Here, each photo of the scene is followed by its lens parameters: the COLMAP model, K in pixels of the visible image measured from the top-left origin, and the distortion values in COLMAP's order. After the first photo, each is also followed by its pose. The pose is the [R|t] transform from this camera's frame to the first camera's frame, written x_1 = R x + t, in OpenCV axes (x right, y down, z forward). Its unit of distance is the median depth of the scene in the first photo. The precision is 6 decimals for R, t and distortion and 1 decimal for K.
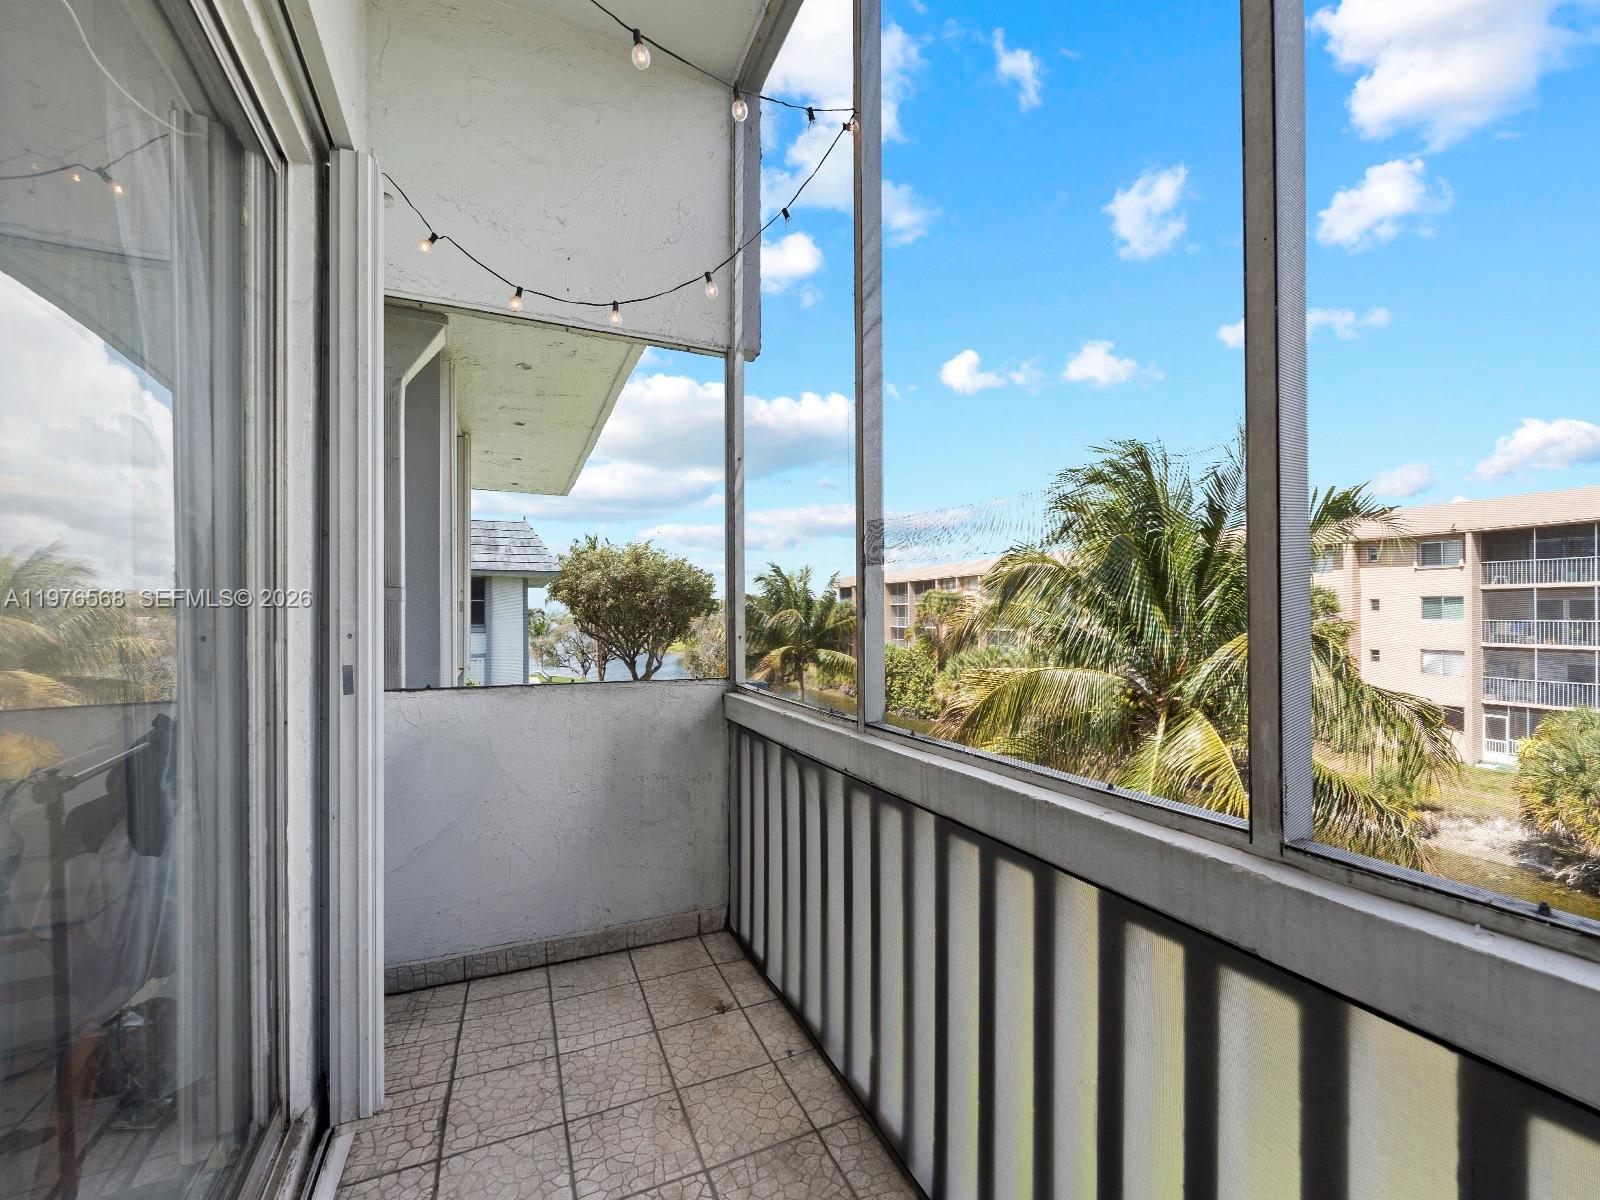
lens RADIAL K [[662.5, 0, 806.8], [0, 662.5, 610.6], [0, 0, 1]] dist [0.000657, -0.001147]
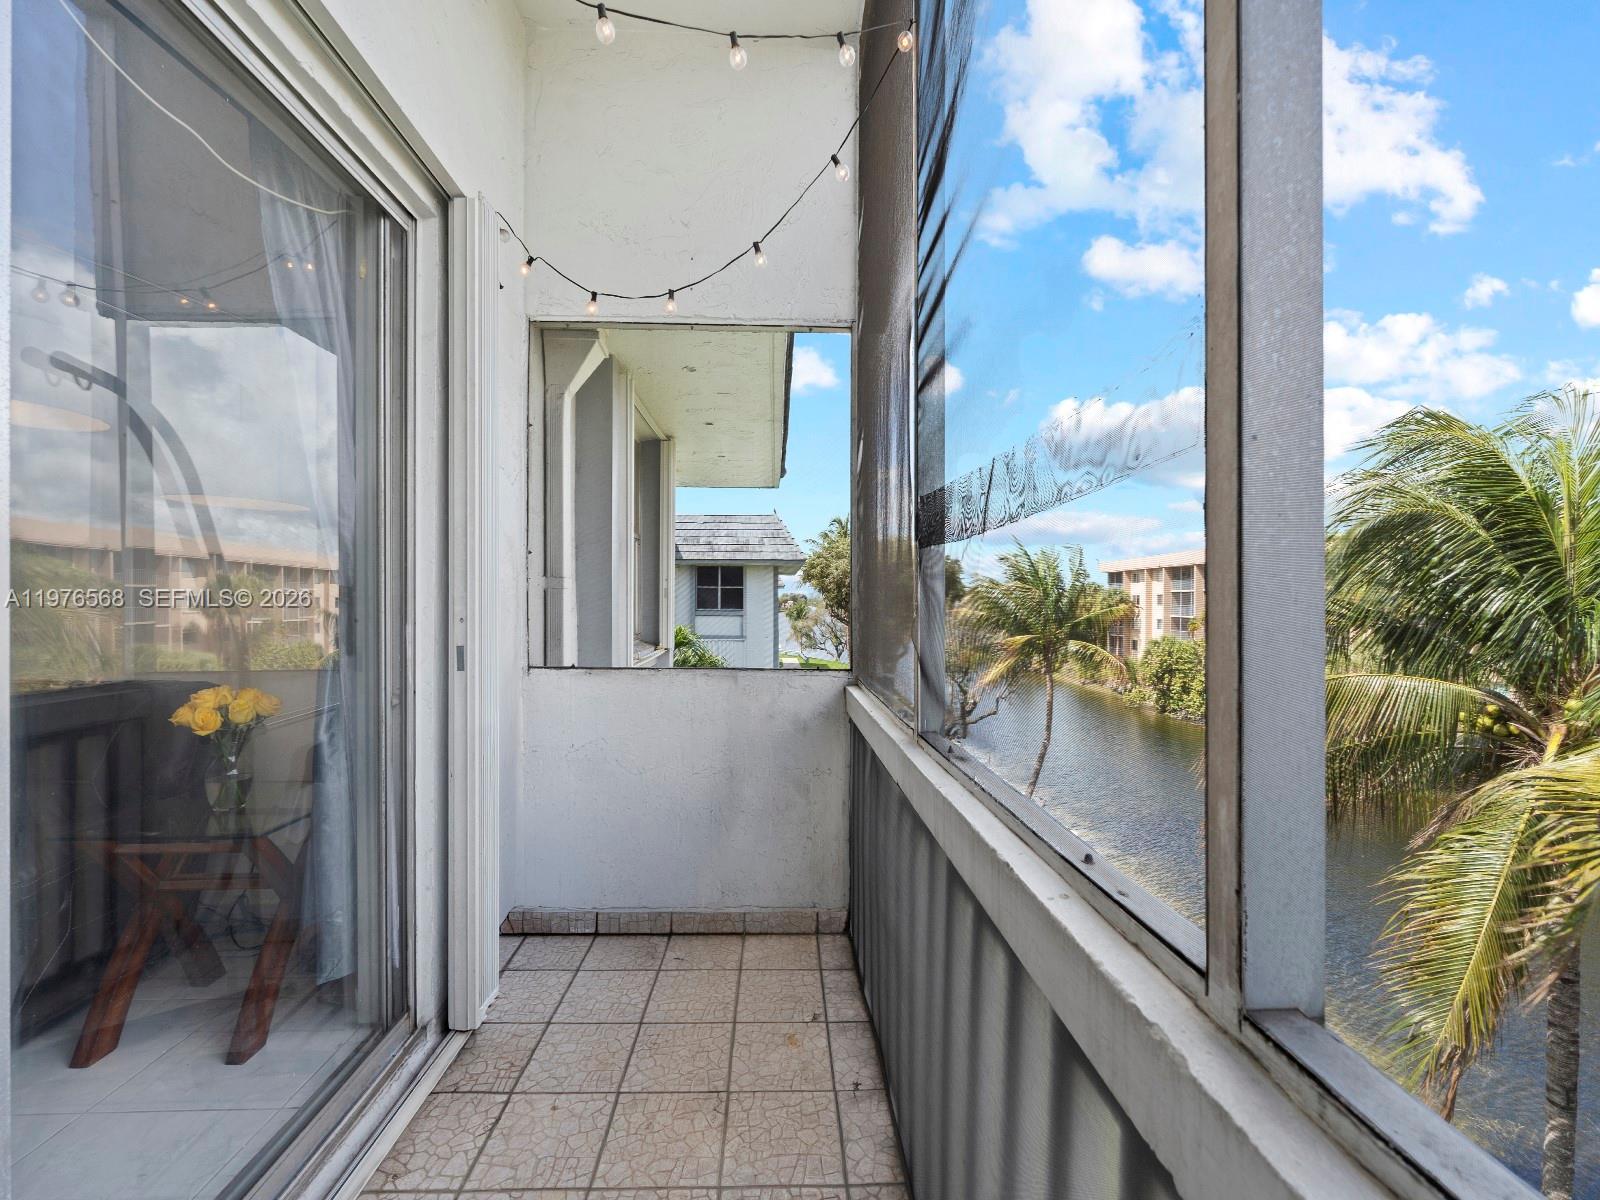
lens RADIAL K [[662.5, 0, 796.1], [0, 662.5, 600.2], [0, 0, 1]] dist [0.000657, -0.001147]
pose [[0.924192, 0.007366, -0.381856, 0.177404], [-0.005395, 0.999966, 0.006234, -0.004012], [0.381889, -0.003701, 0.924201, 0.095339]]
